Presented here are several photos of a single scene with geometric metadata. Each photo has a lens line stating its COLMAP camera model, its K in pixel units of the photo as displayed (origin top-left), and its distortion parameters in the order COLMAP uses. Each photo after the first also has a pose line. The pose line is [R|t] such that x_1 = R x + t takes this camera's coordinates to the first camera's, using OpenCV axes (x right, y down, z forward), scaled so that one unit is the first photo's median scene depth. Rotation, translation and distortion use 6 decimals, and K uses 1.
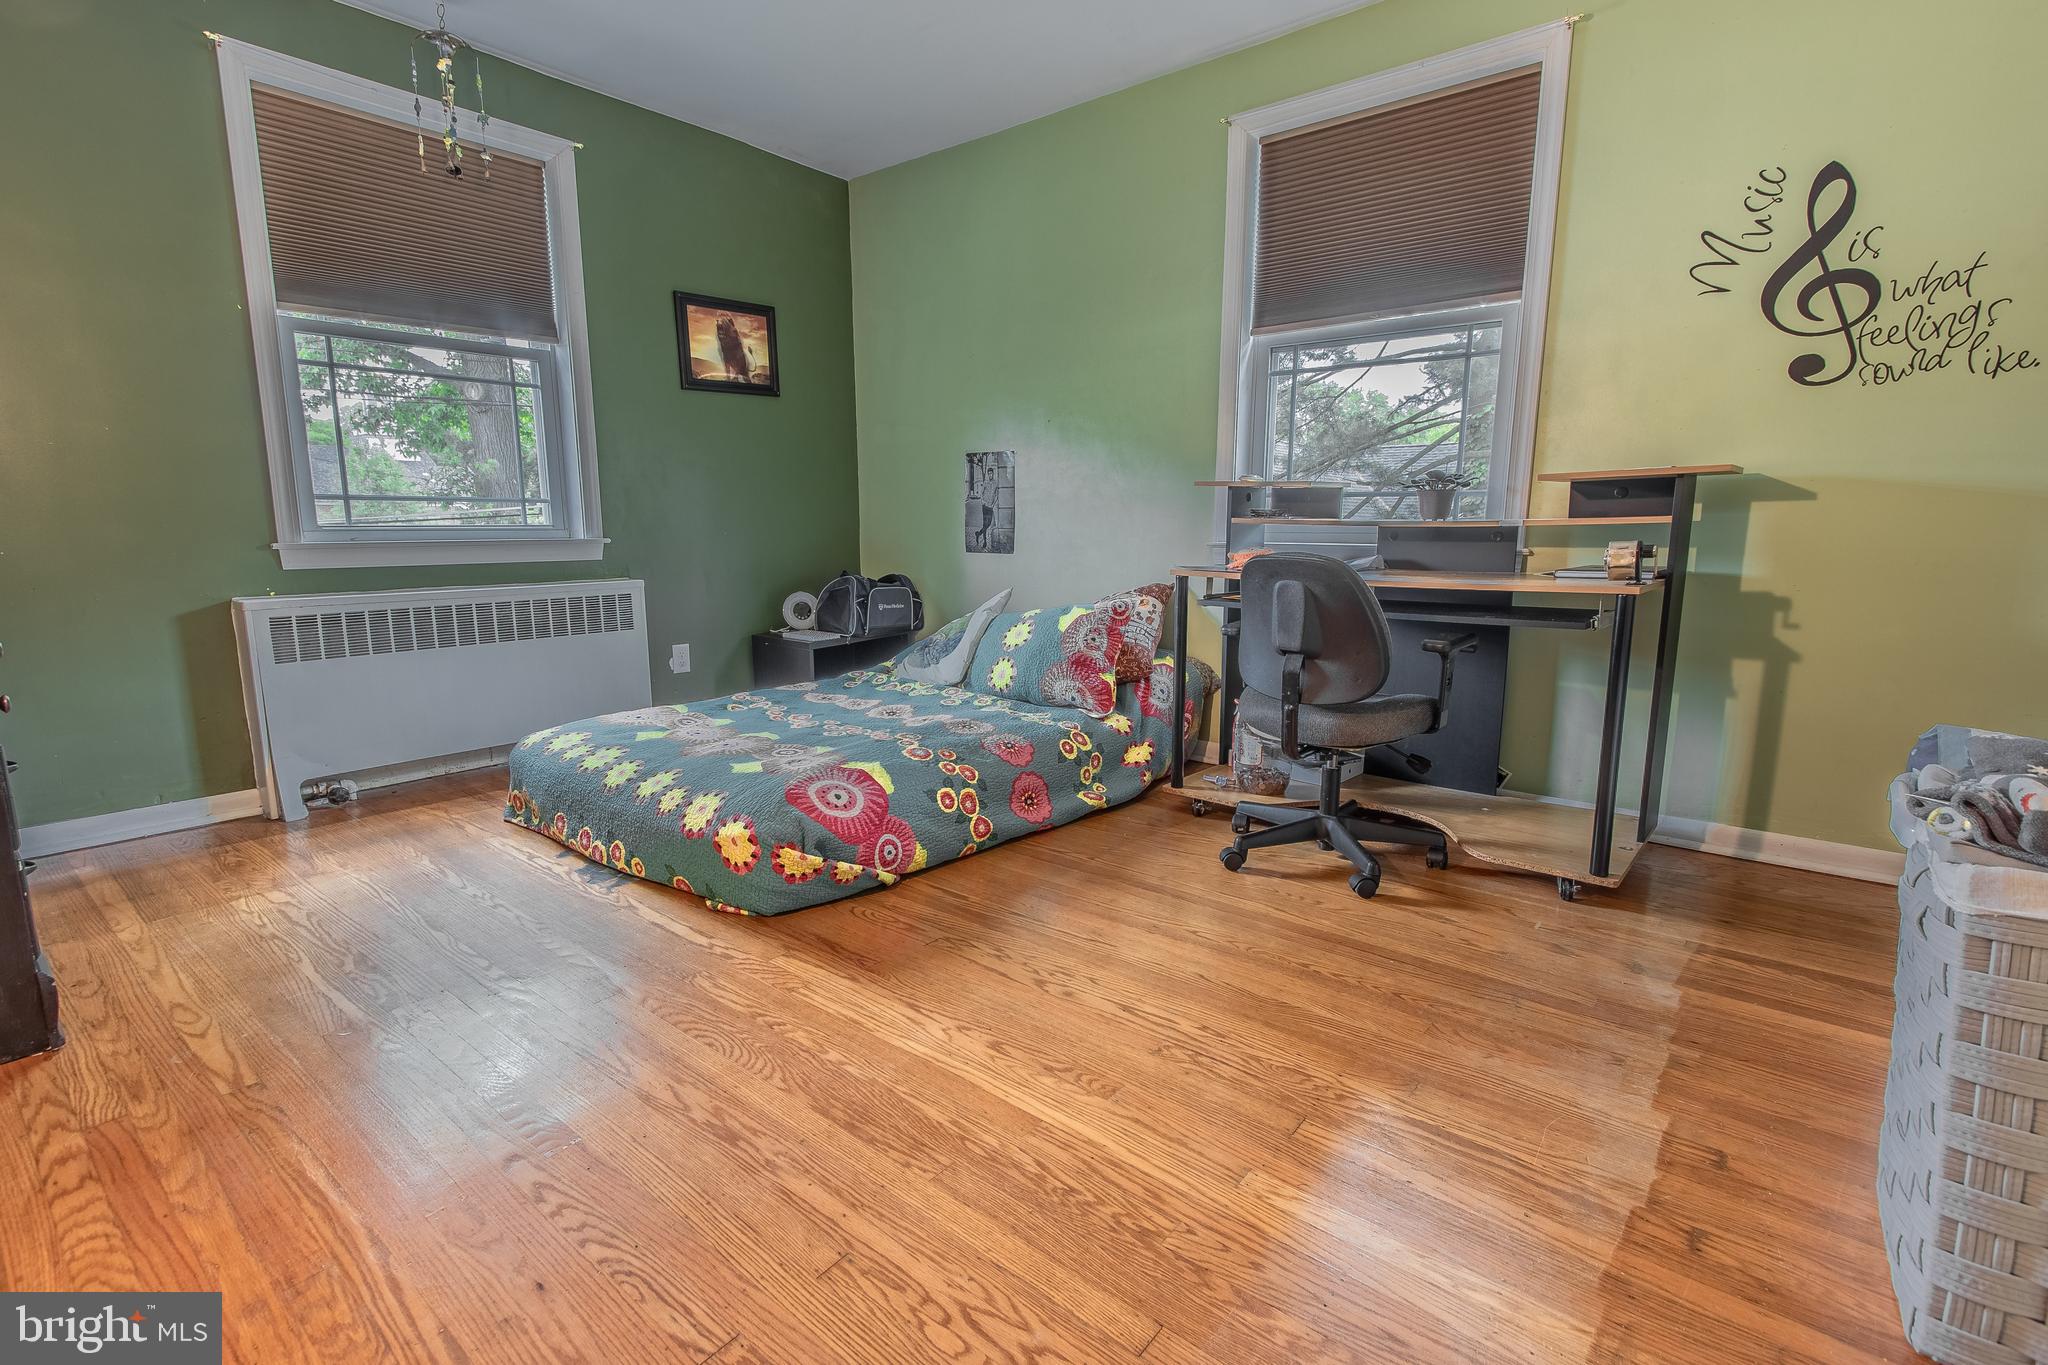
lens RADIAL K [[974.9, 0, 1009.2], [0, 974.9, 680.9], [0, 0, 1]] dist [0.012147, -0.007378]
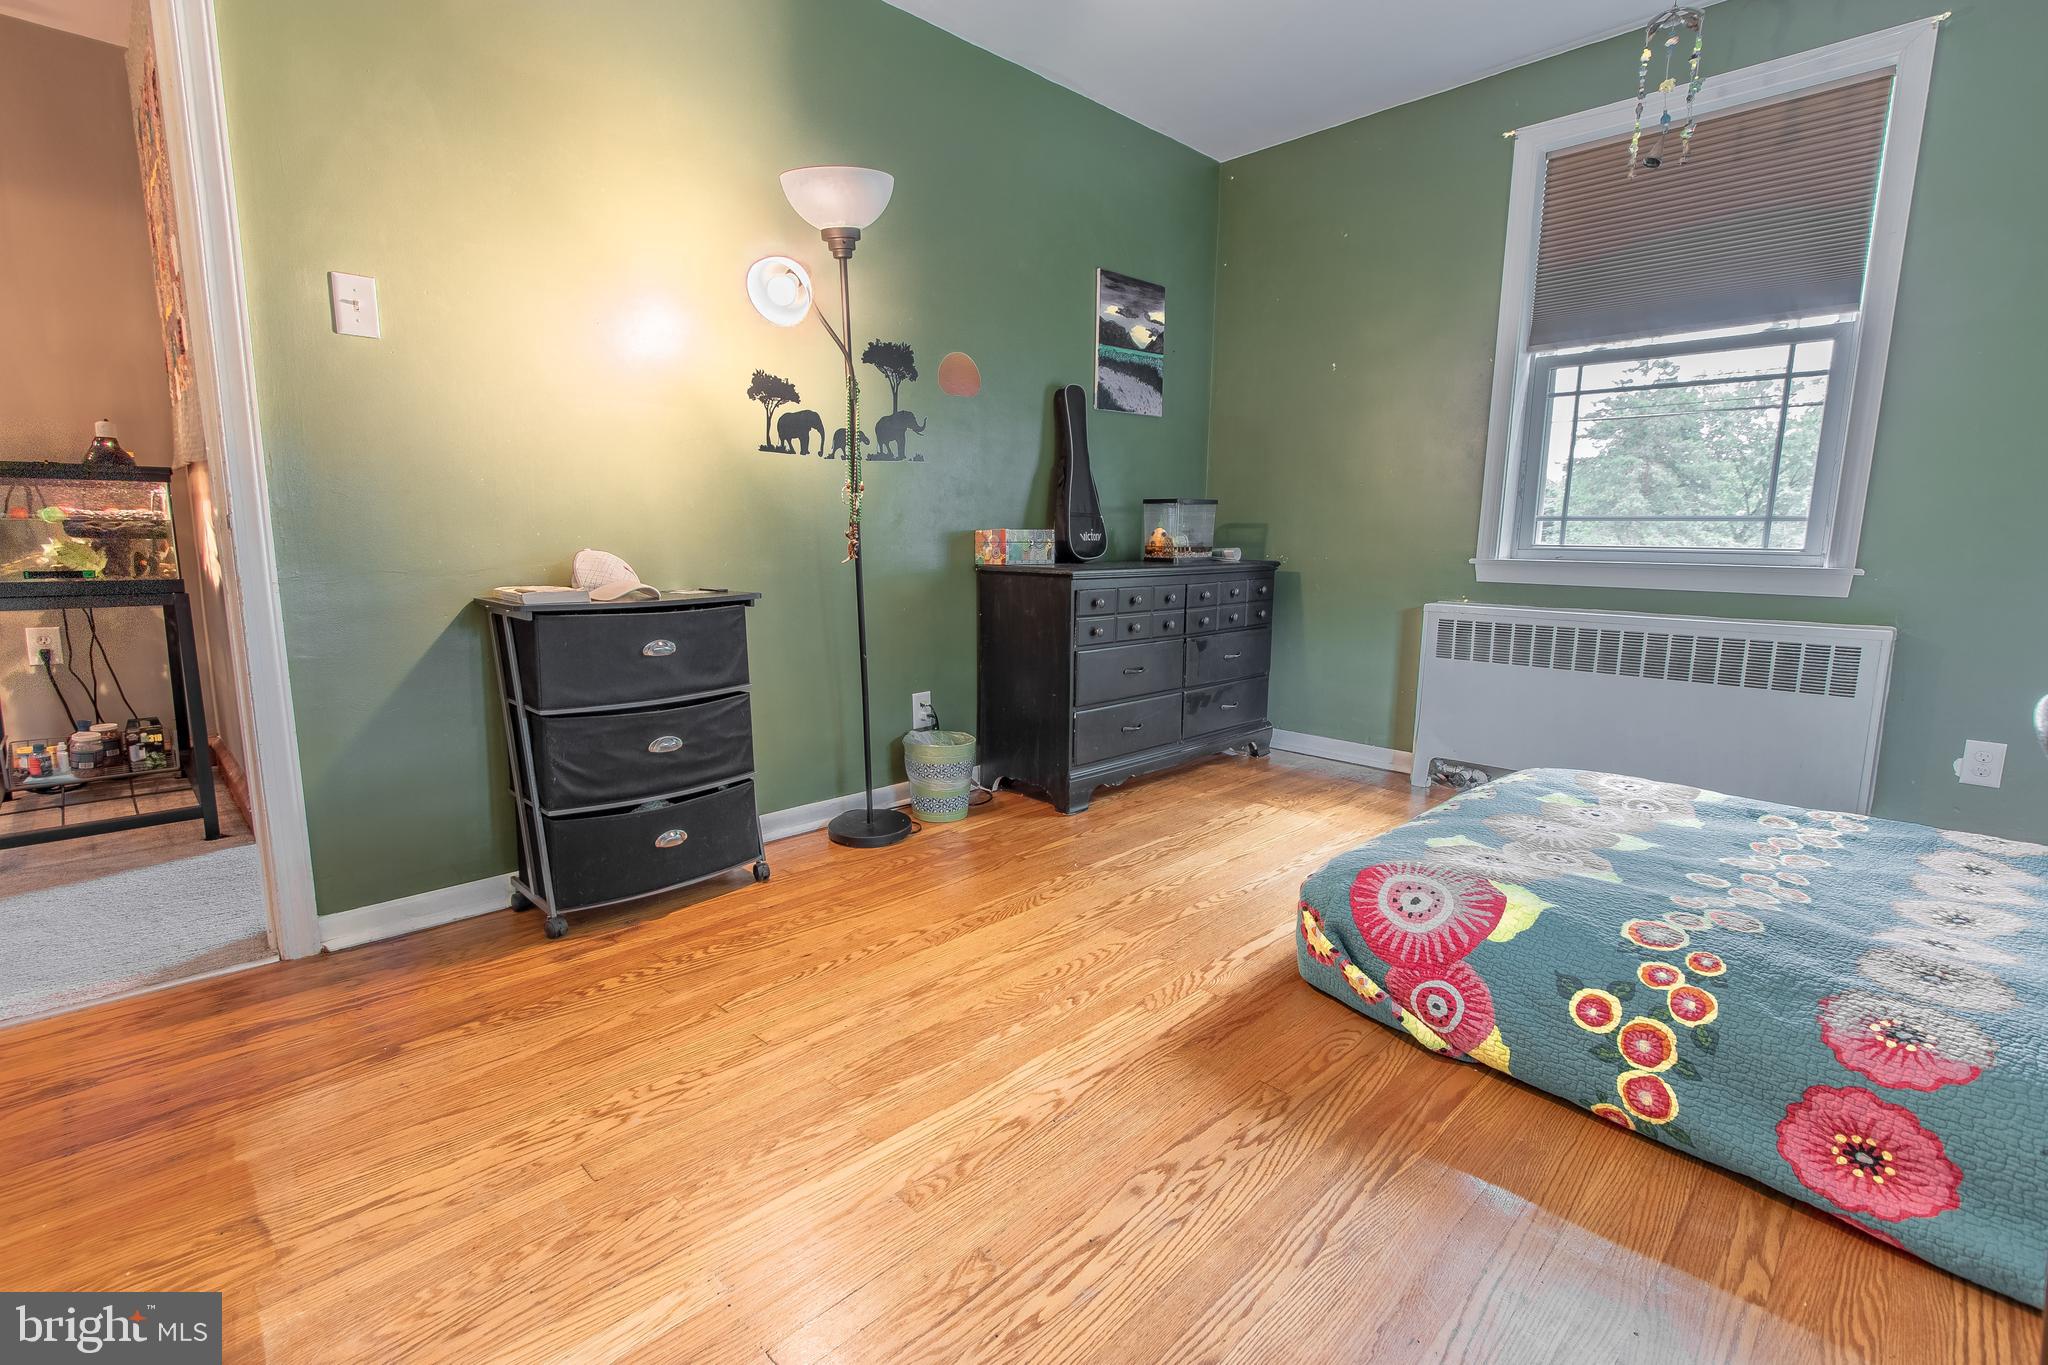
lens RADIAL K [[962.1, 0, 1024.0], [0, 962.1, 682.5], [0, 0, 1]] dist [0.015859, -0.010174]
pose [[-0.116712, 0.154085, -0.981140, 0.553896], [-0.172430, 0.969745, 0.172807, -0.120777], [0.978083, 0.189346, -0.086612, 0.700700]]
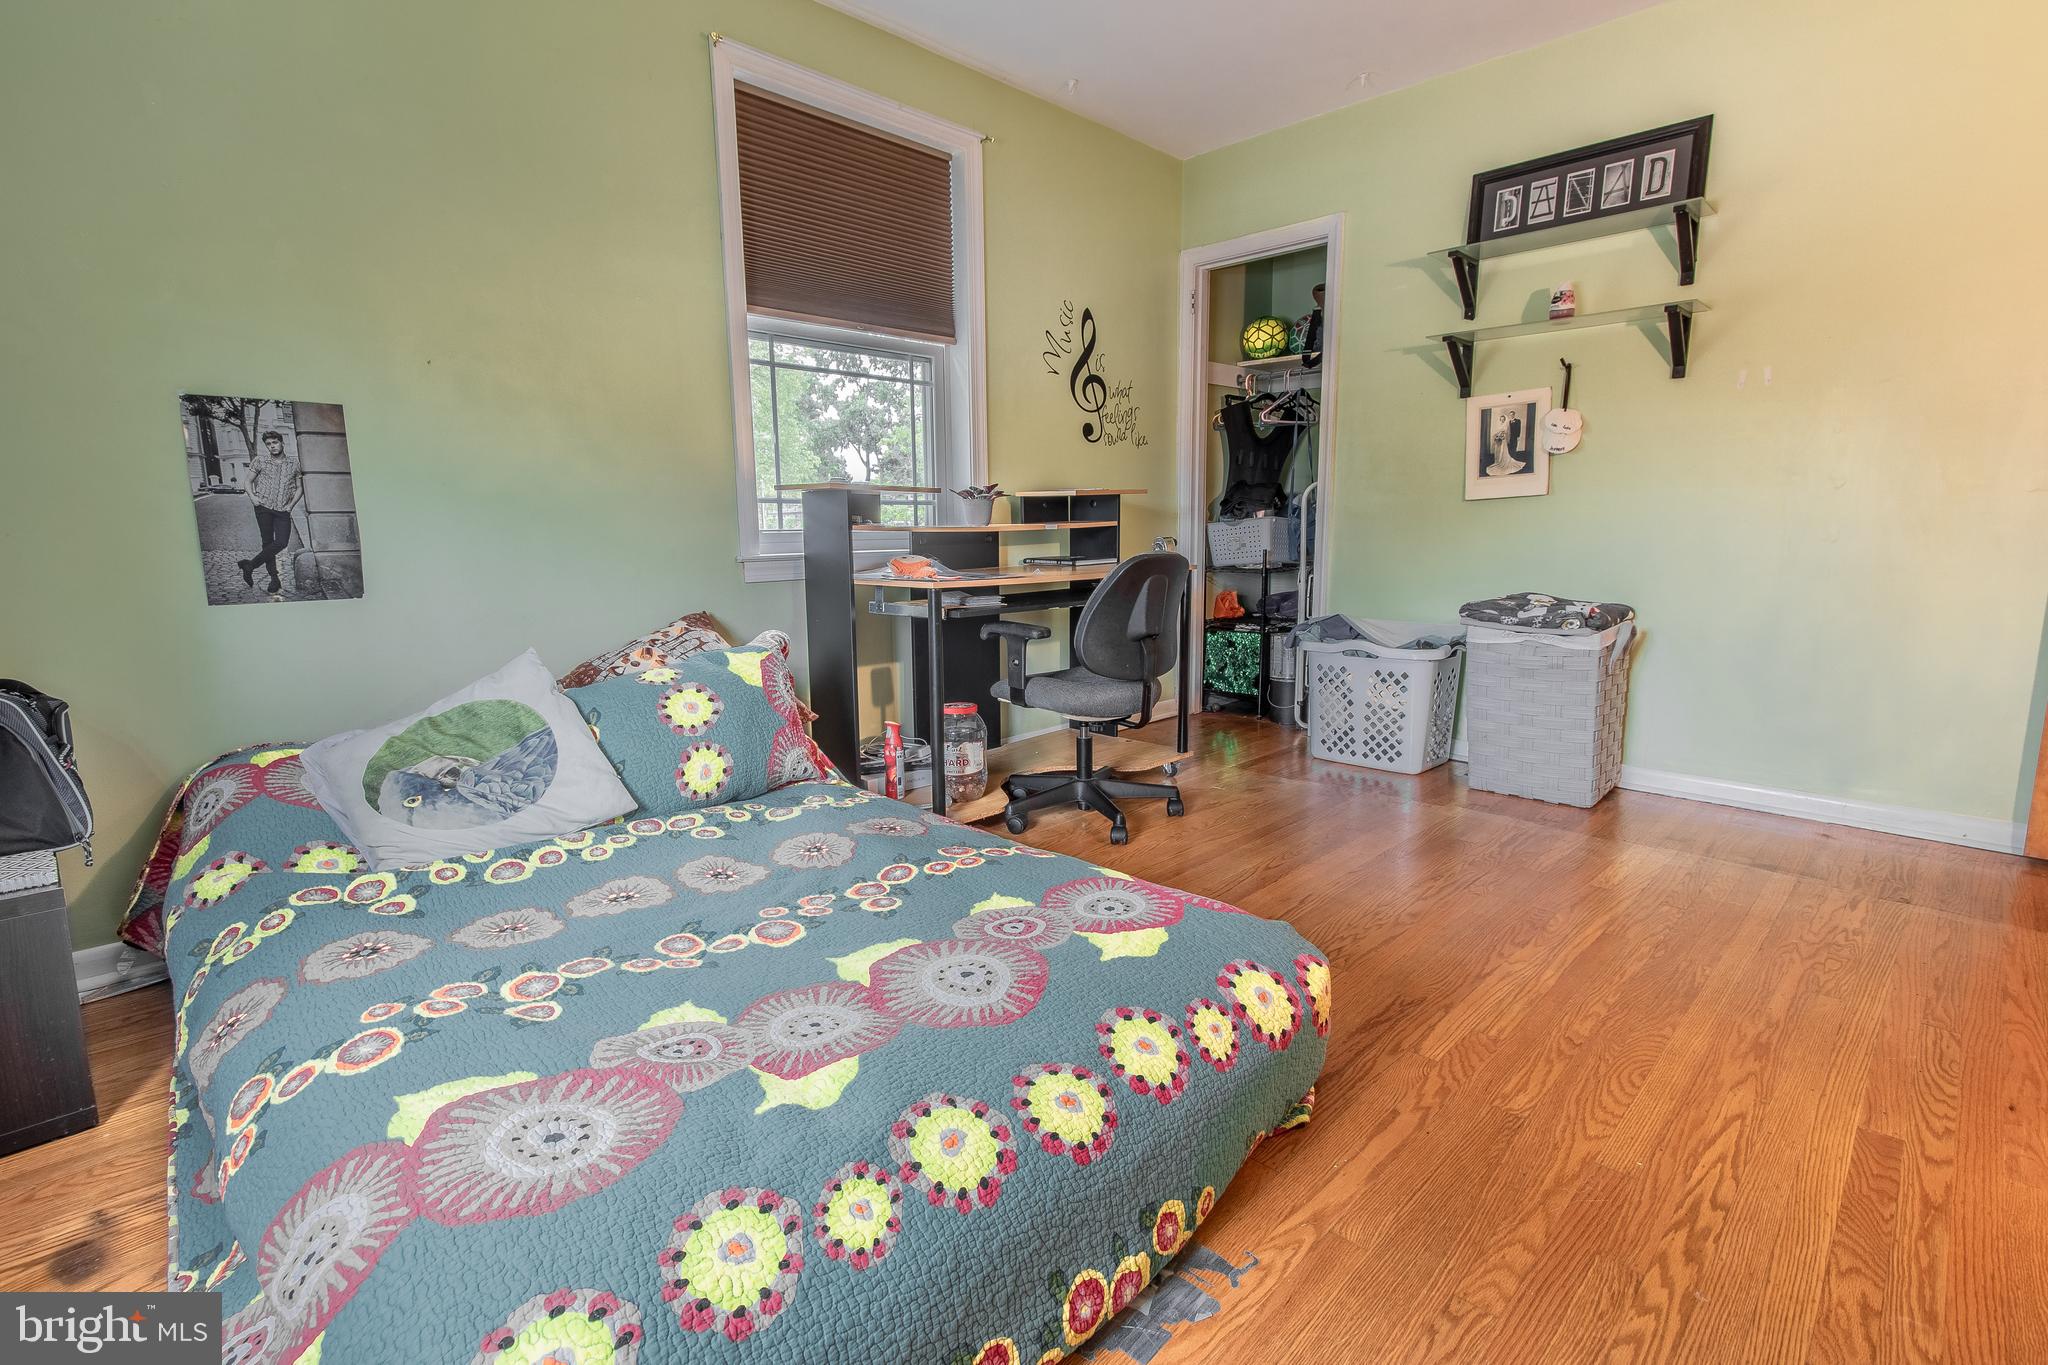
lens RADIAL K [[974.9, 0, 1009.2], [0, 974.9, 680.9], [0, 0, 1]] dist [0.012147, -0.007378]
pose [[0.076298, -0.161107, 0.983983, -0.852326], [0.175275, 0.973660, 0.145826, -0.170104], [-0.981559, 0.161341, 0.102526, 1.008207]]
